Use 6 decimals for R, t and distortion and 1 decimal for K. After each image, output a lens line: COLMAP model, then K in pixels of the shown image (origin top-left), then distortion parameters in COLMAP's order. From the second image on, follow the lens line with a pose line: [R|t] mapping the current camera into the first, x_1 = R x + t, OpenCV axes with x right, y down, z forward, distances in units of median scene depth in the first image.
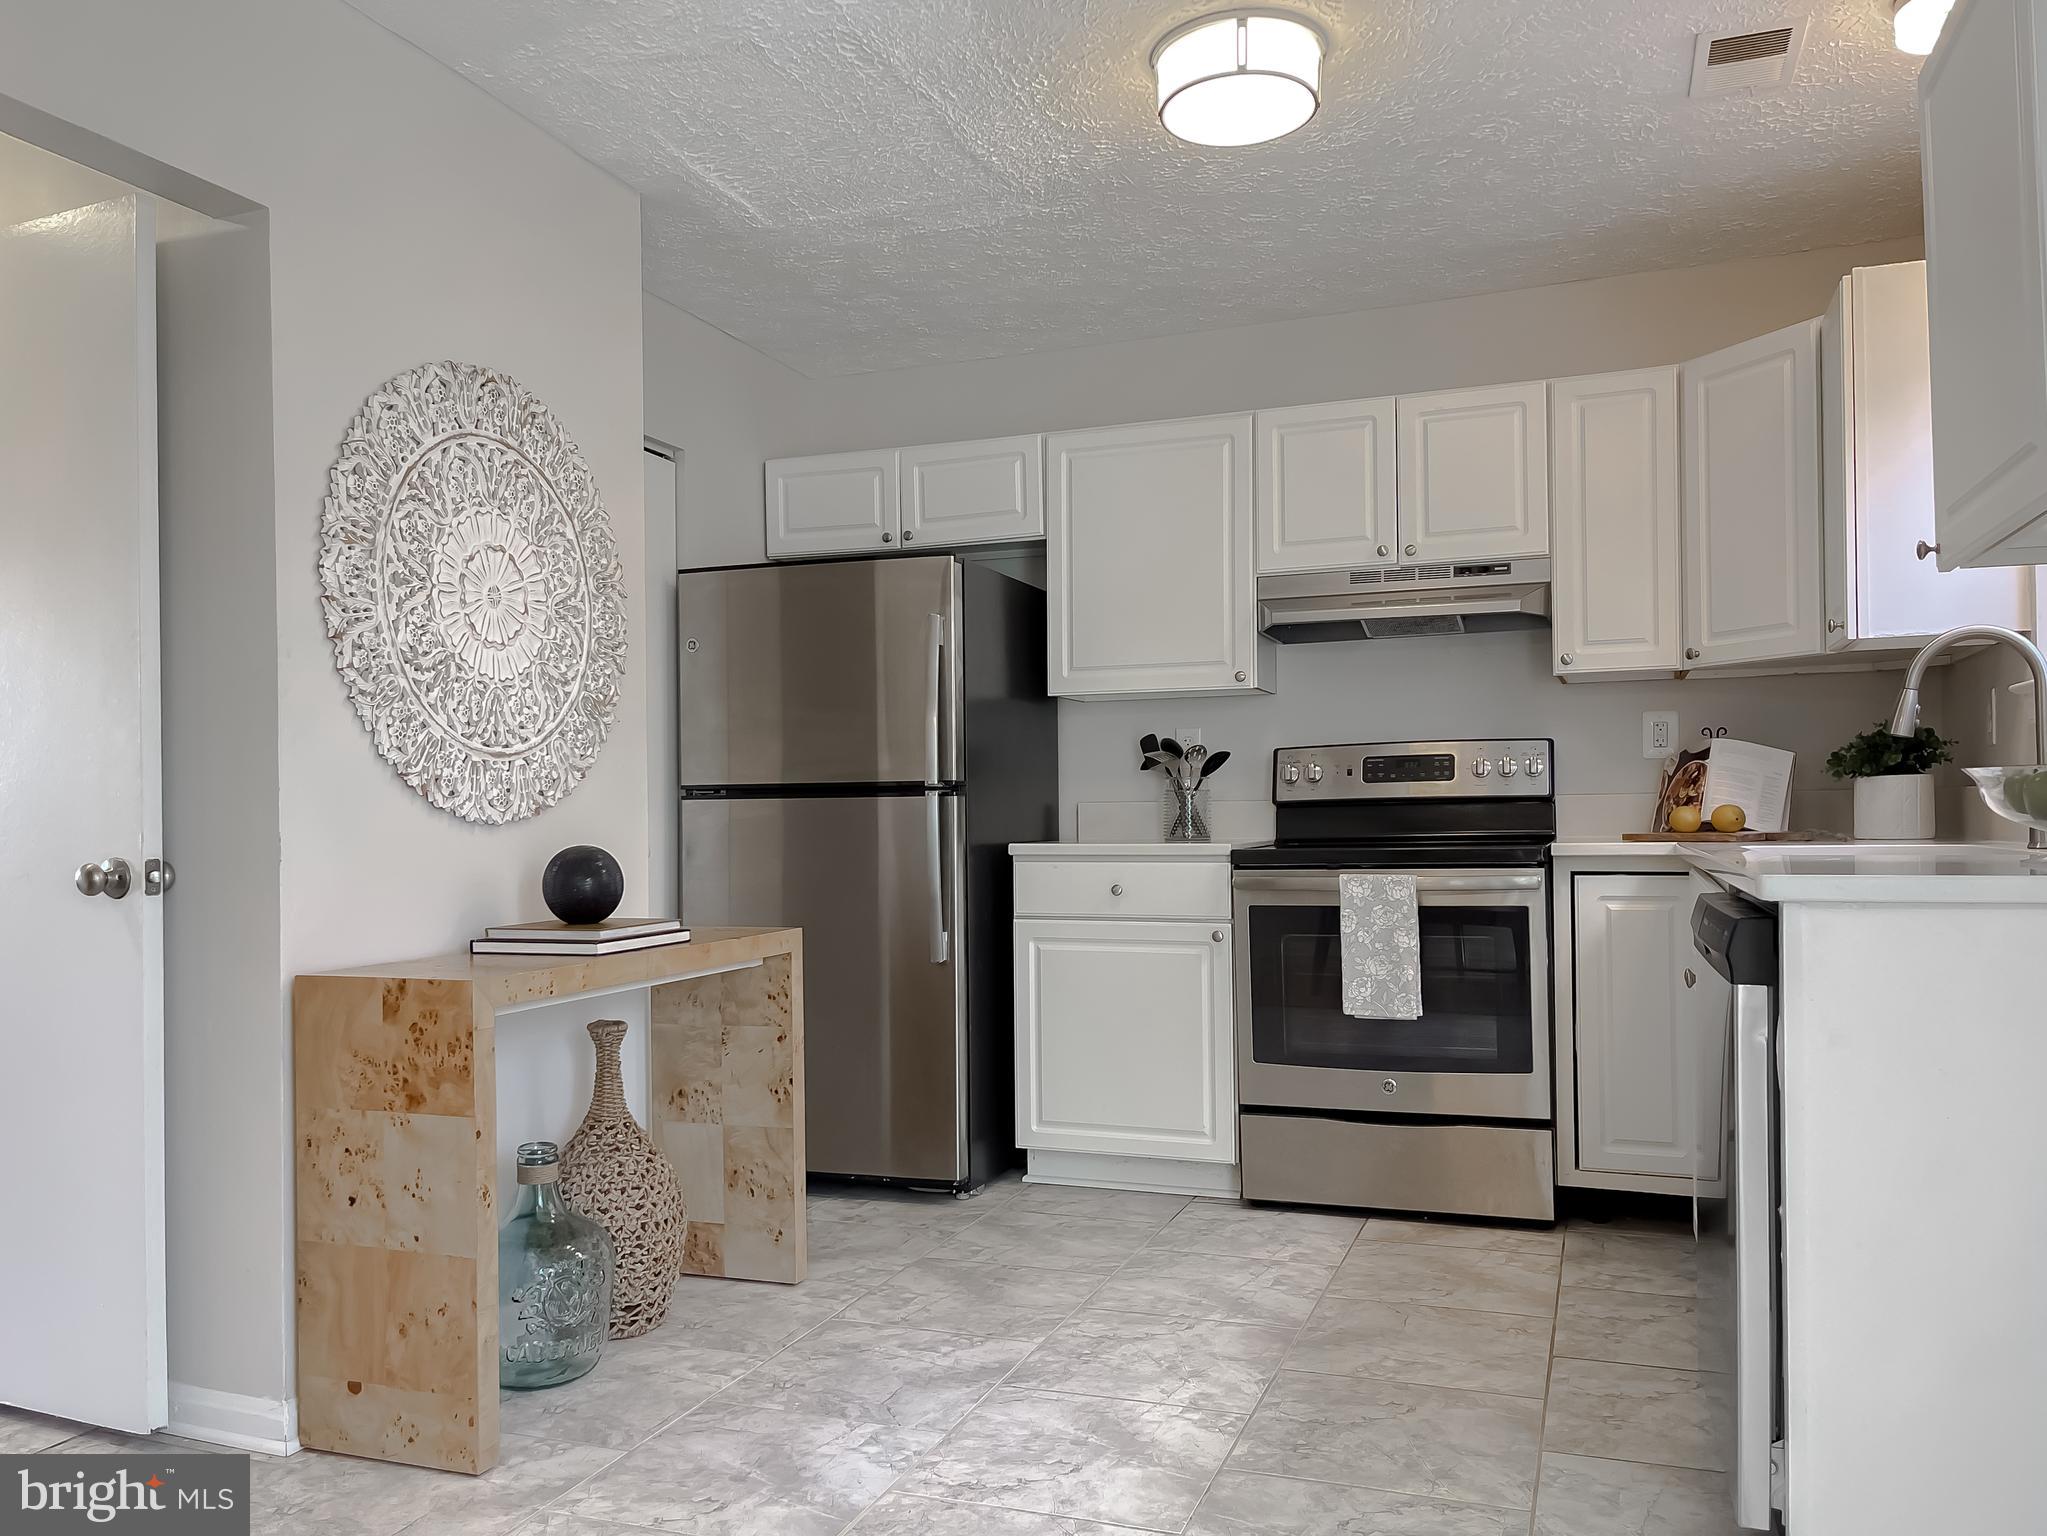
lens RADIAL K [[1575.8, 0, 1044.0], [0, 1575.8, 791.4], [0, 0, 1]] dist [0.059382, -0.071291]
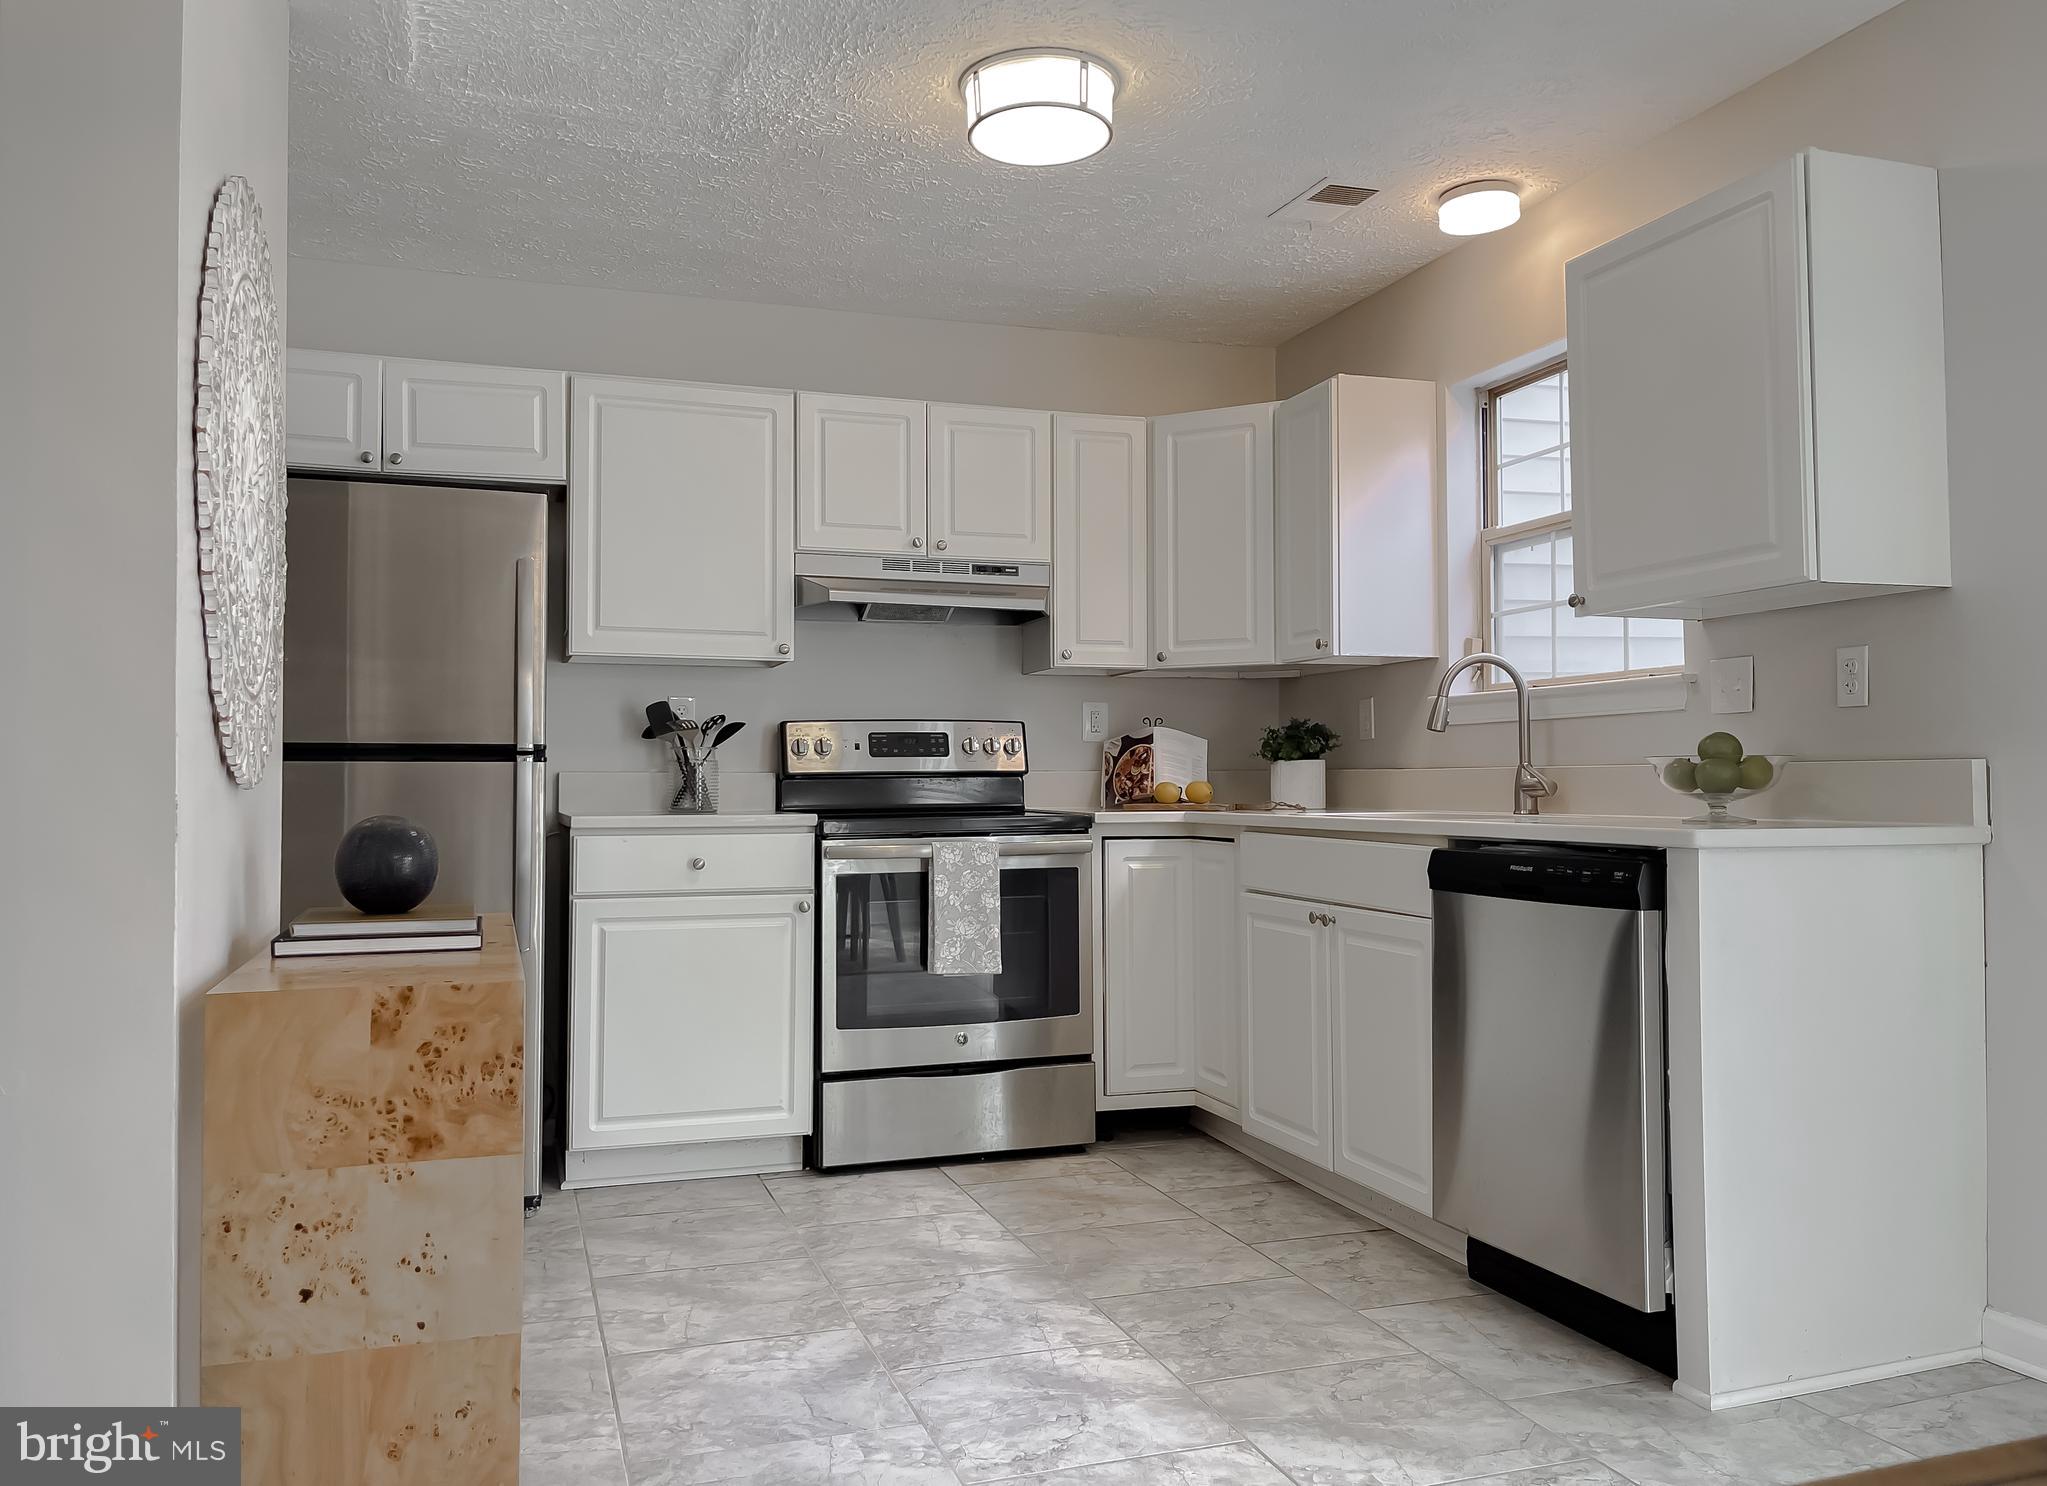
lens RADIAL K [[1549.1, 0, 1045.6], [0, 1549.1, 719.5], [0, 0, 1]] dist [0.058932, -0.064026]
pose [[0.776278, 0.037107, 0.629297, -0.491145], [-0.016392, 0.999117, -0.038693, 0.010414], [-0.630177, 0.019721, 0.776201, 0.166312]]
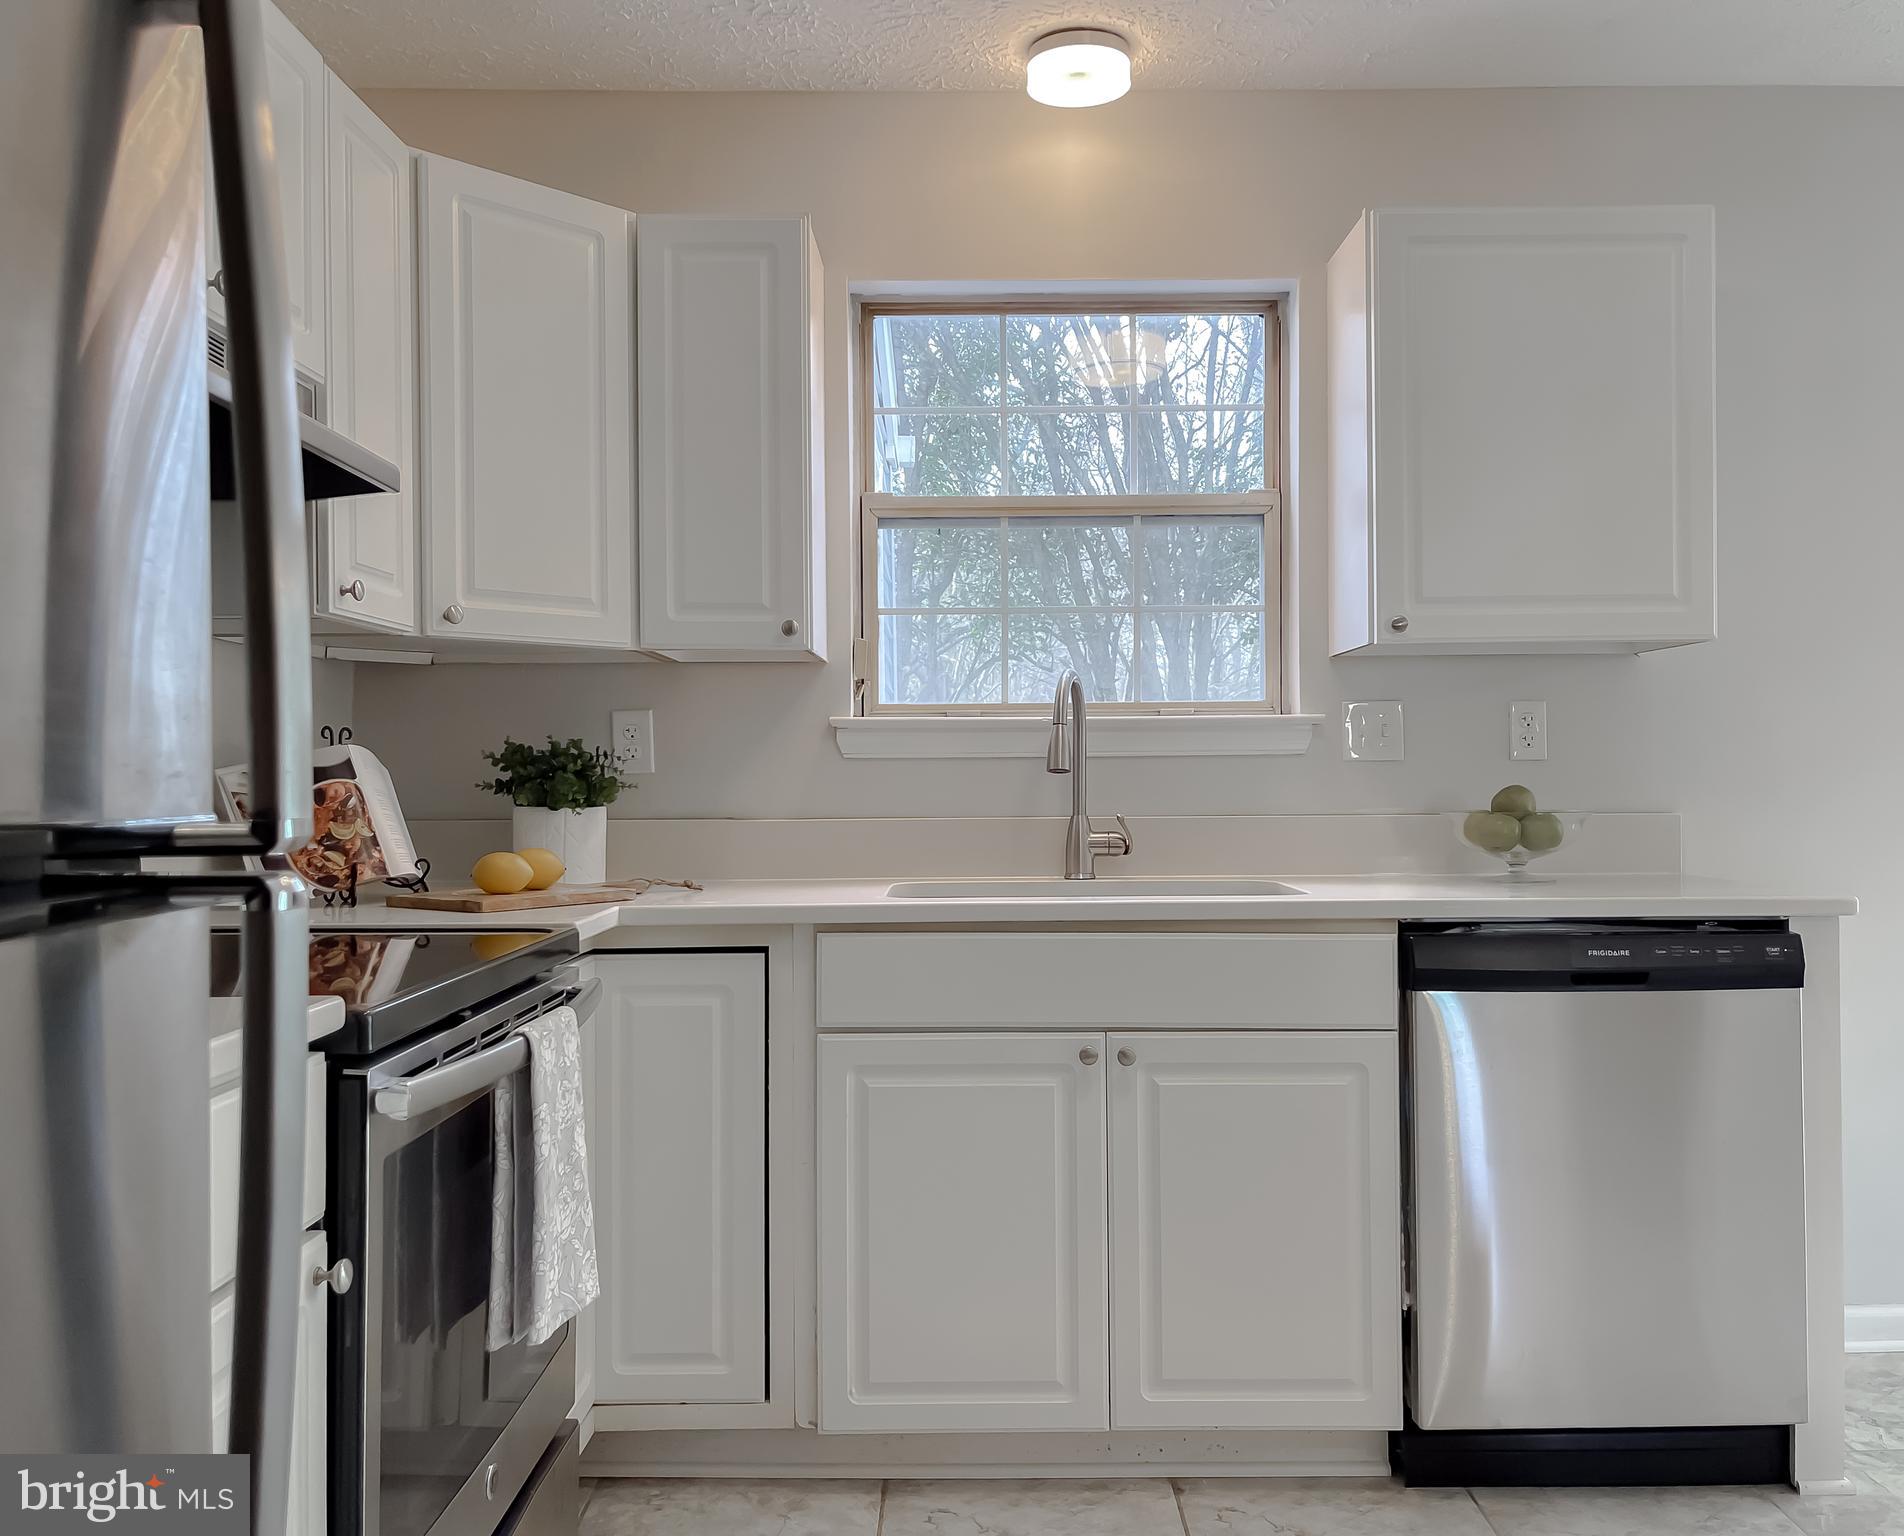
lens RADIAL K [[1541.2, 0, 966.5], [0, 1541.2, 770.9], [0, 0, 1]] dist [0.012002, -0.035020]
pose [[-0.320620, 0.023349, 0.946920, -0.303946], [-0.003561, 0.999659, -0.025855, -0.009562], [-0.947201, -0.011661, -0.320427, 1.210972]]
